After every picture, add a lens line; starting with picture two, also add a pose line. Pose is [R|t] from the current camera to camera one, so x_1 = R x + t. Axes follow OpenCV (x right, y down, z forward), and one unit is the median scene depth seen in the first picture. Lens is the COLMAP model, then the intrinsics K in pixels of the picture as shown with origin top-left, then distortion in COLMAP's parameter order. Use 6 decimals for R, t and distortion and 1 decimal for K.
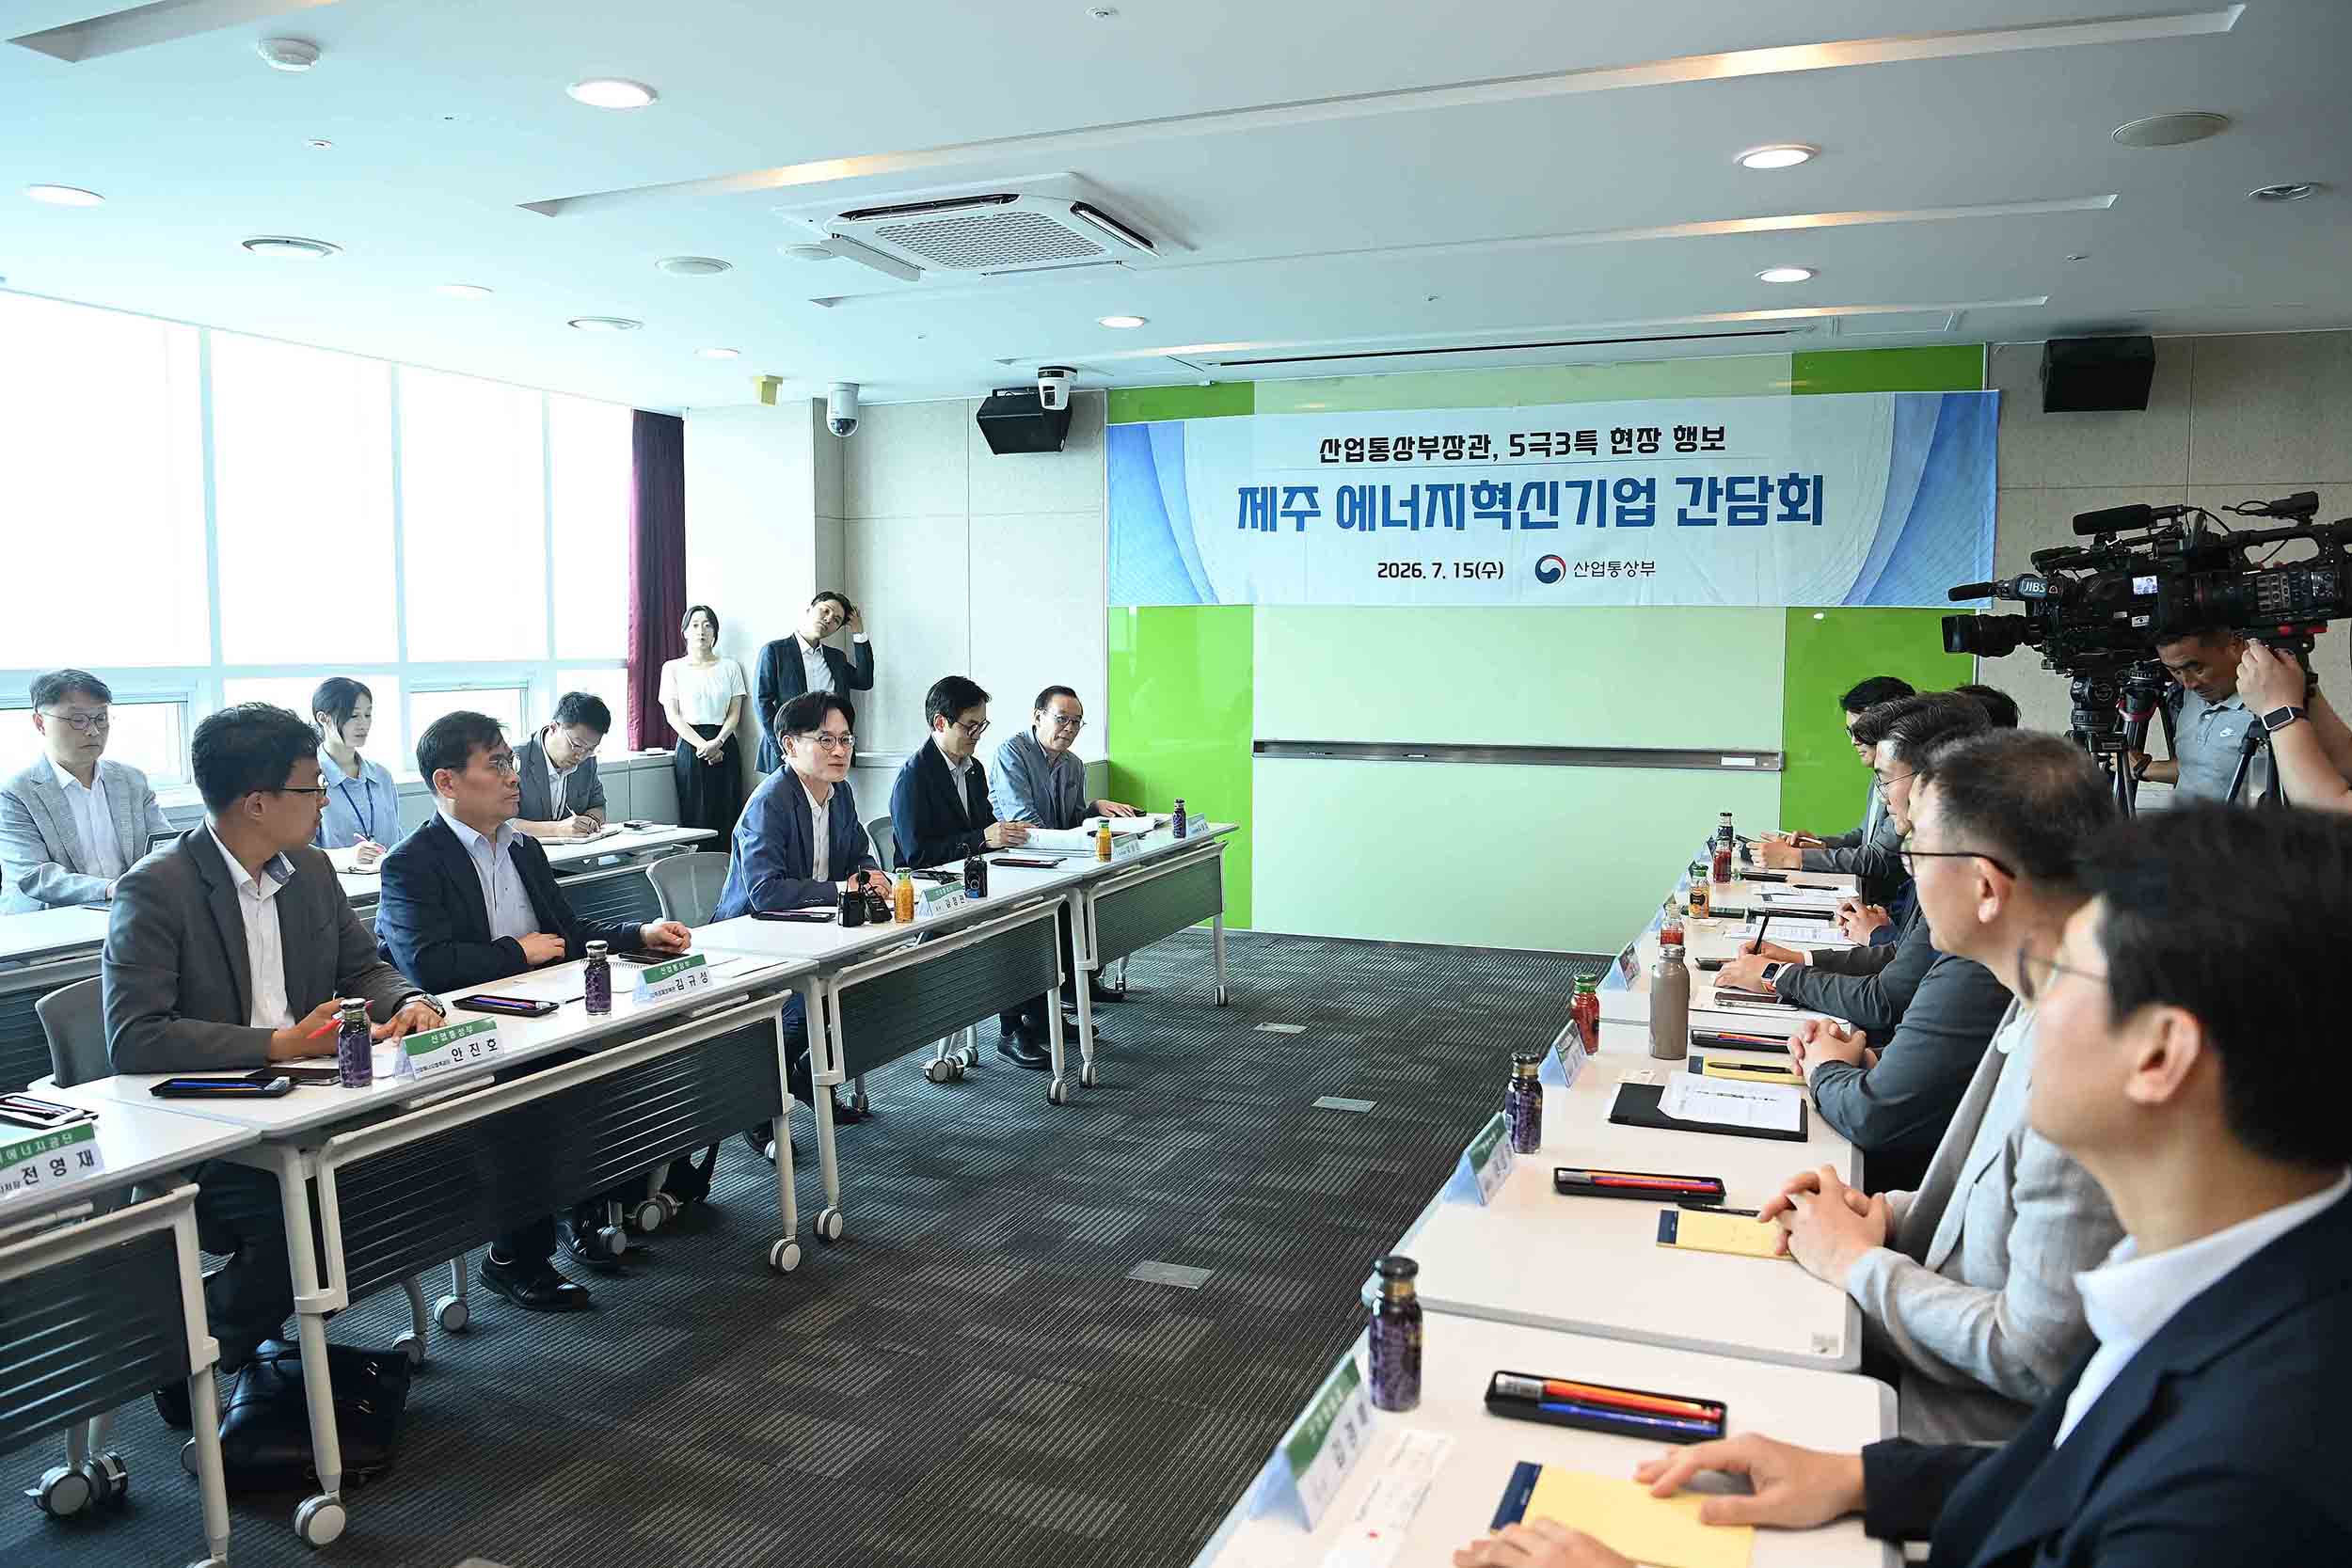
lens RADIAL K [[1653.3, 0, 1199.7], [0, 1653.3, 787.8], [0, 0, 1]] dist [-0.067210, 0.010003]
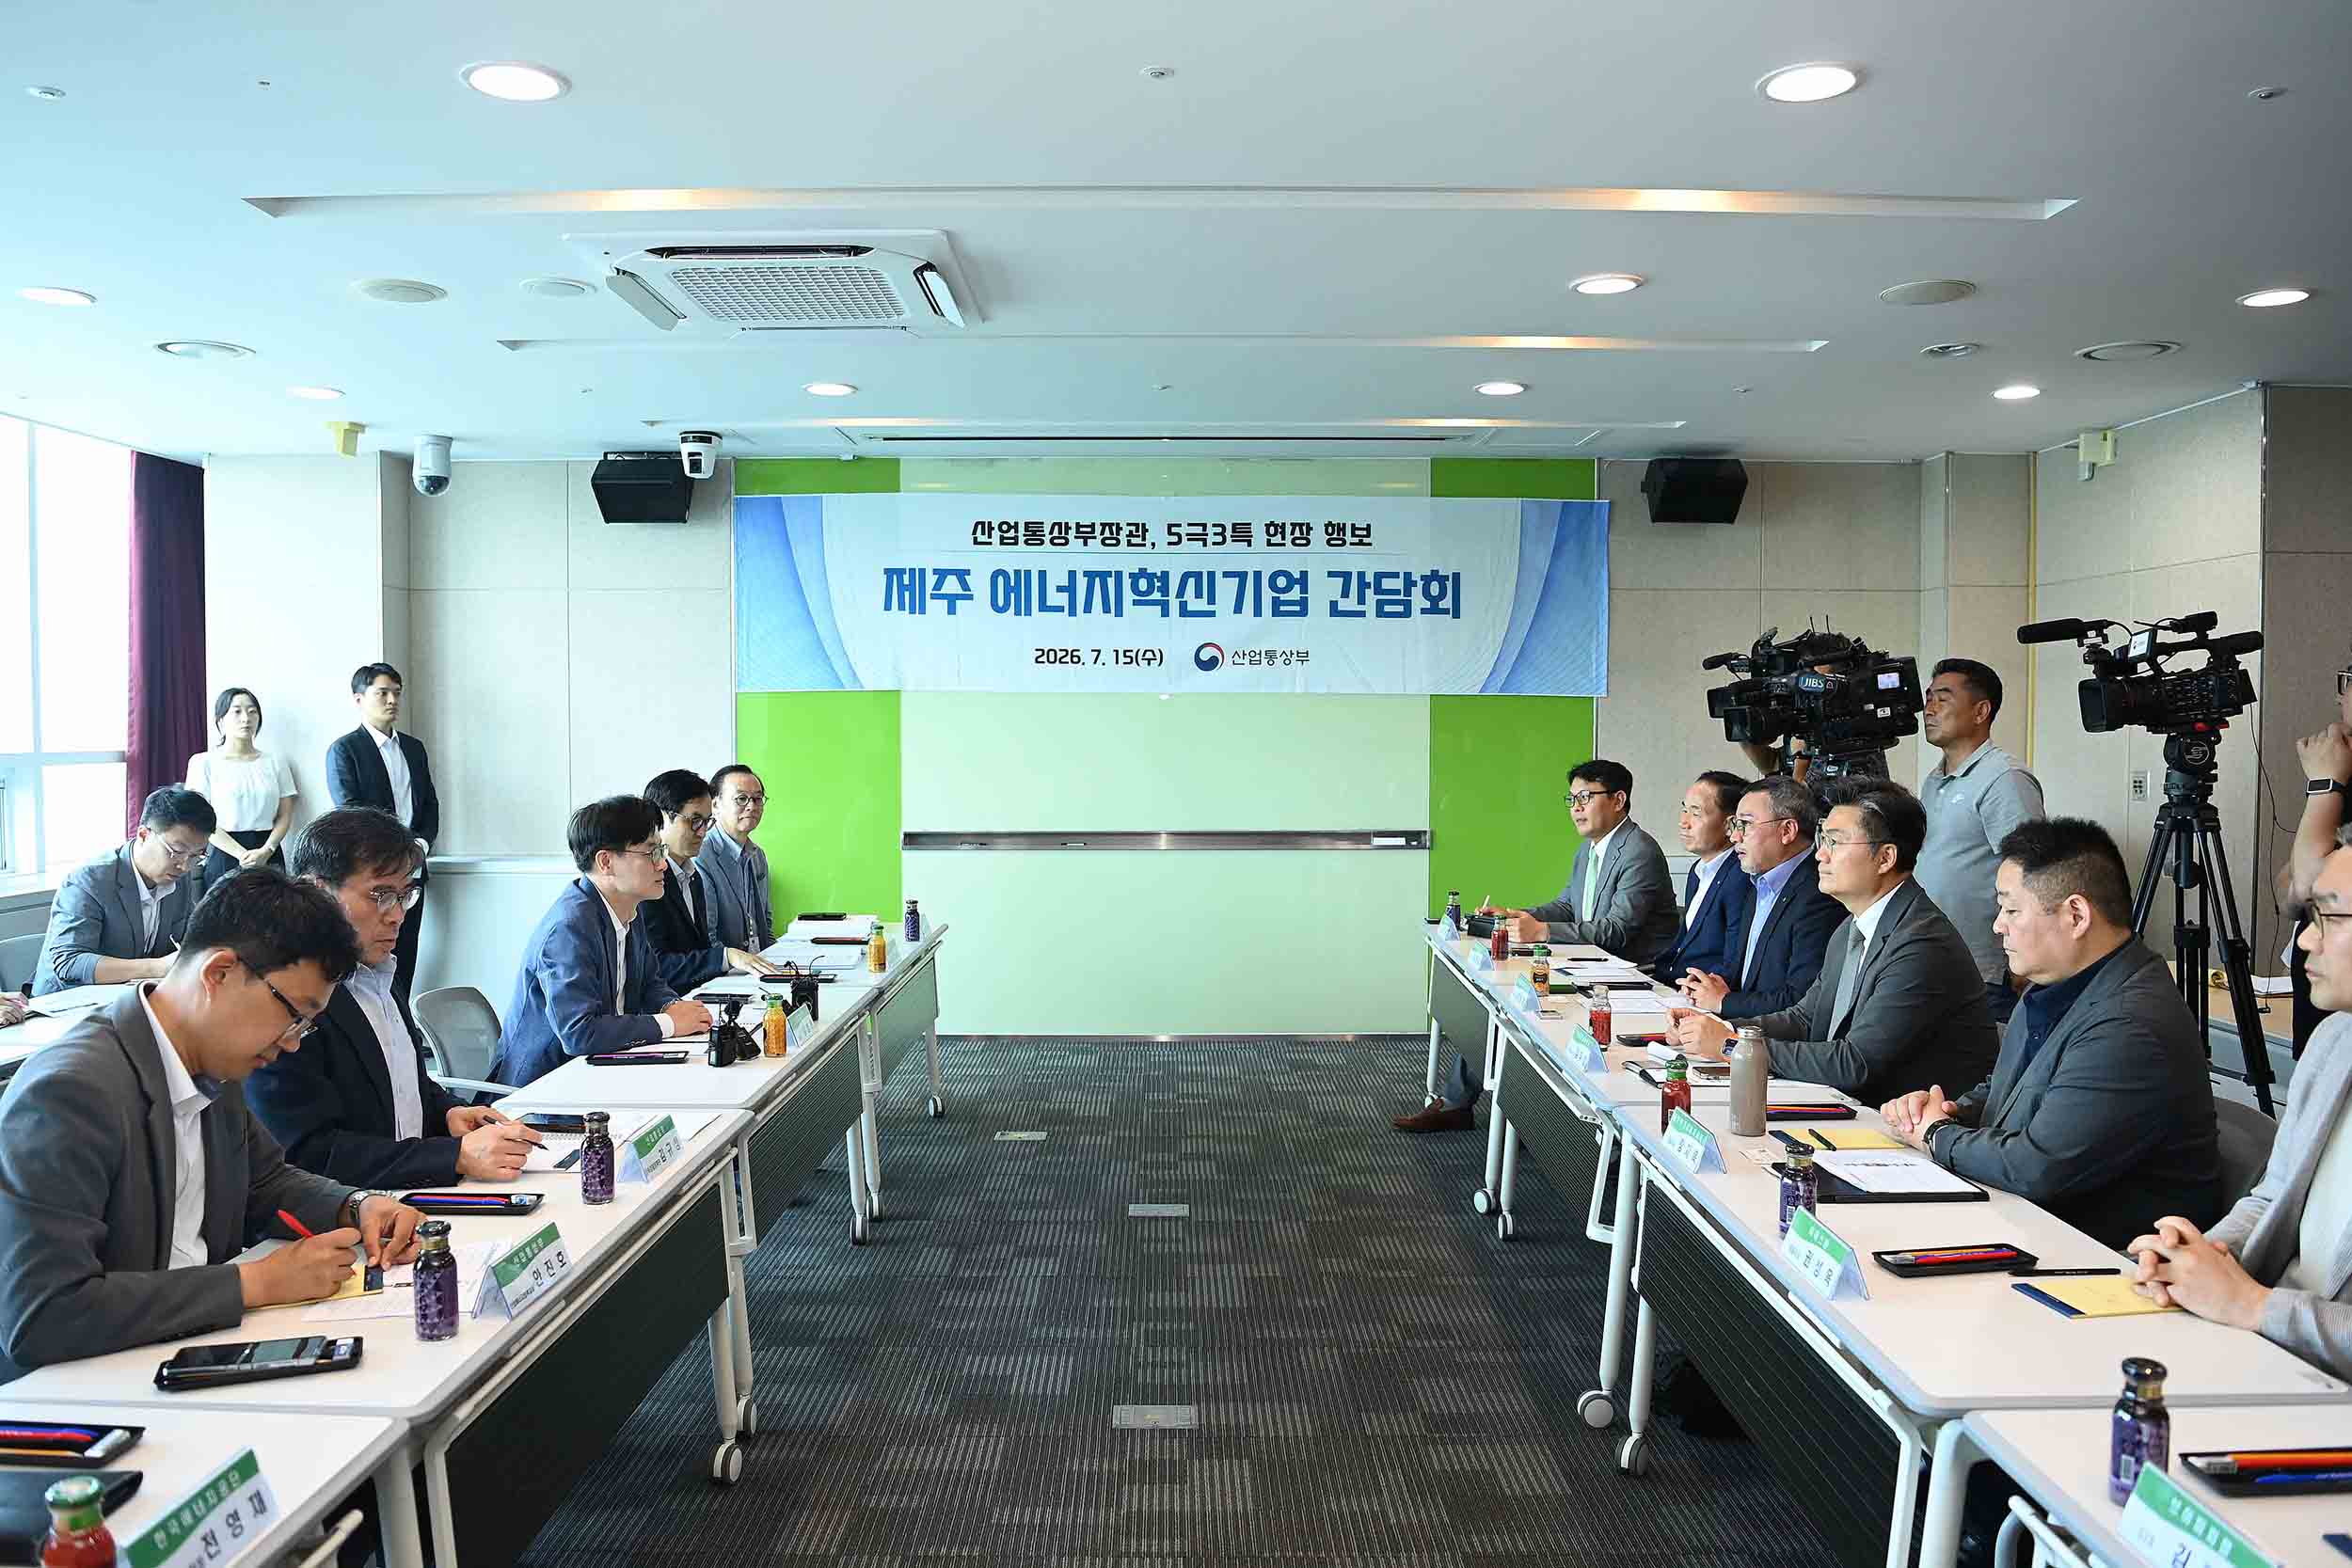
lens RADIAL K [[1653.3, 0, 1189.5], [0, 1653.3, 792.9], [0, 0, 1]] dist [-0.067210, 0.010003]
pose [[0.929724, -0.017368, 0.367848, -0.190037], [0.033805, 0.998695, -0.038287, -0.011370], [-0.366702, 0.048032, 0.929098, 0.066138]]
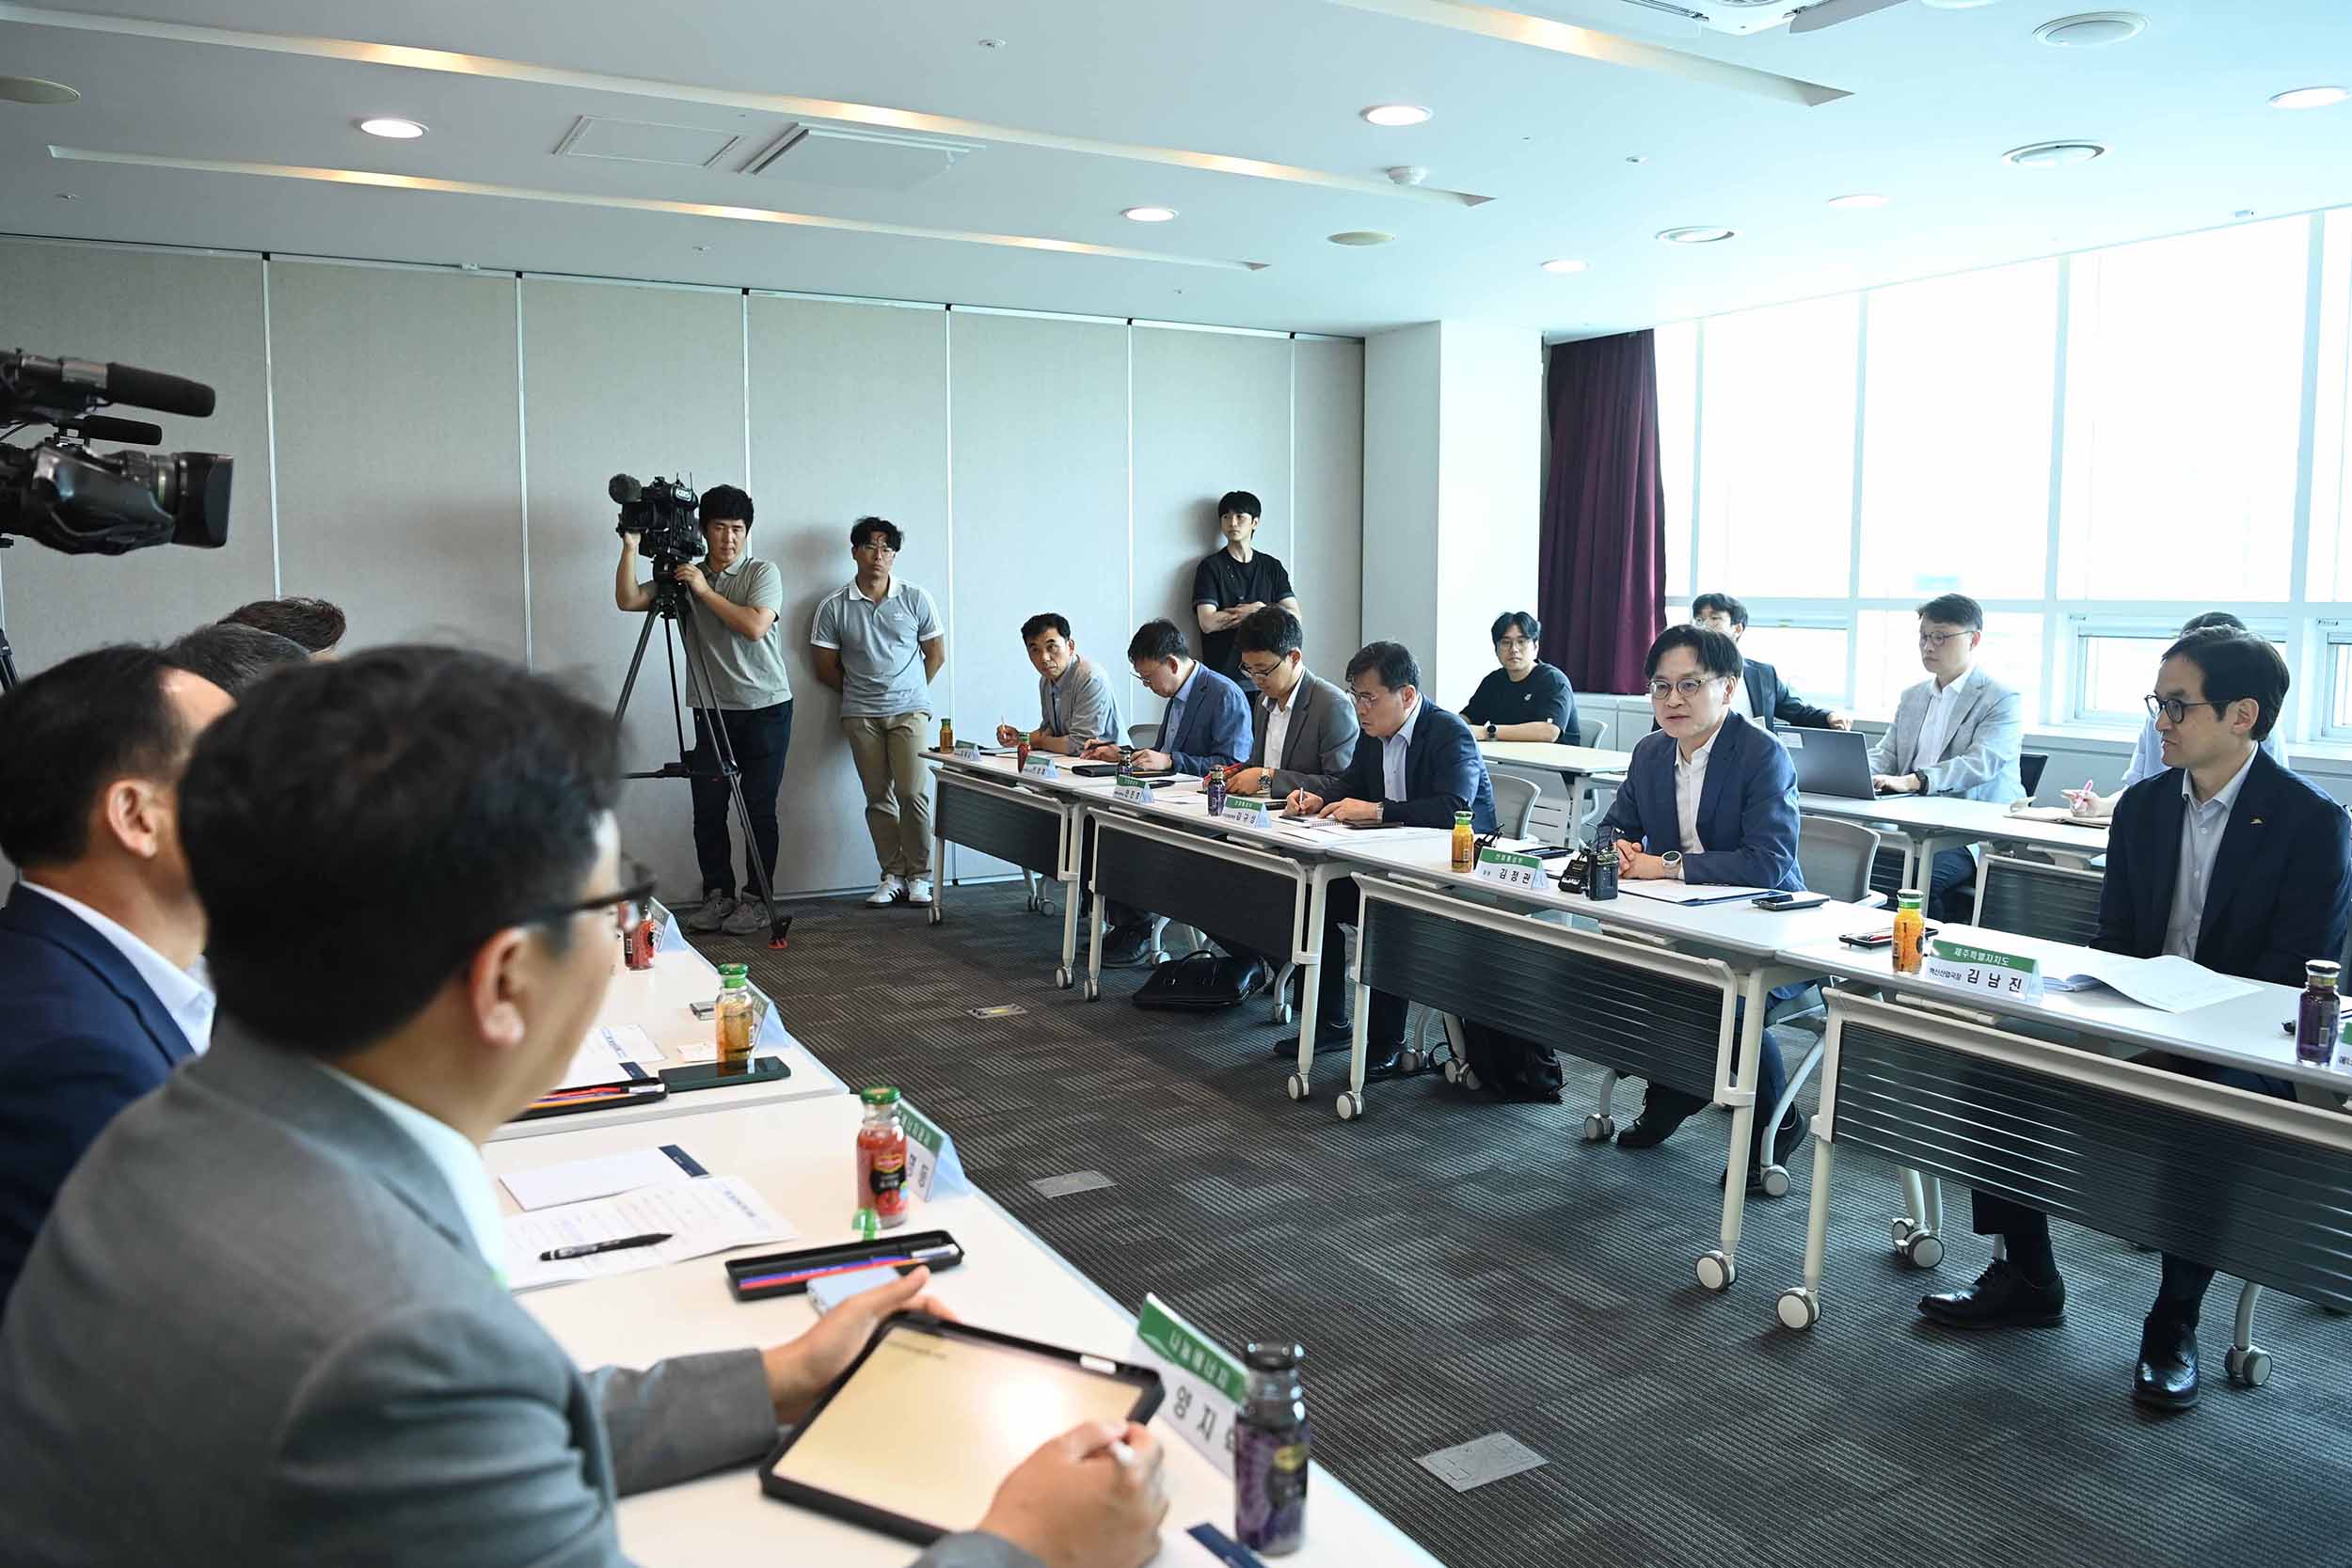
lens RADIAL K [[1653.3, 0, 1182.0], [0, 1653.3, 772.6], [0, 0, 1]] dist [-0.067210, 0.010003]
pose [[-0.629478, 0.074910, -0.773399, 0.399586], [-0.080550, 0.983688, 0.160839, -0.068846], [0.772832, 0.163542, -0.613176, 0.927023]]
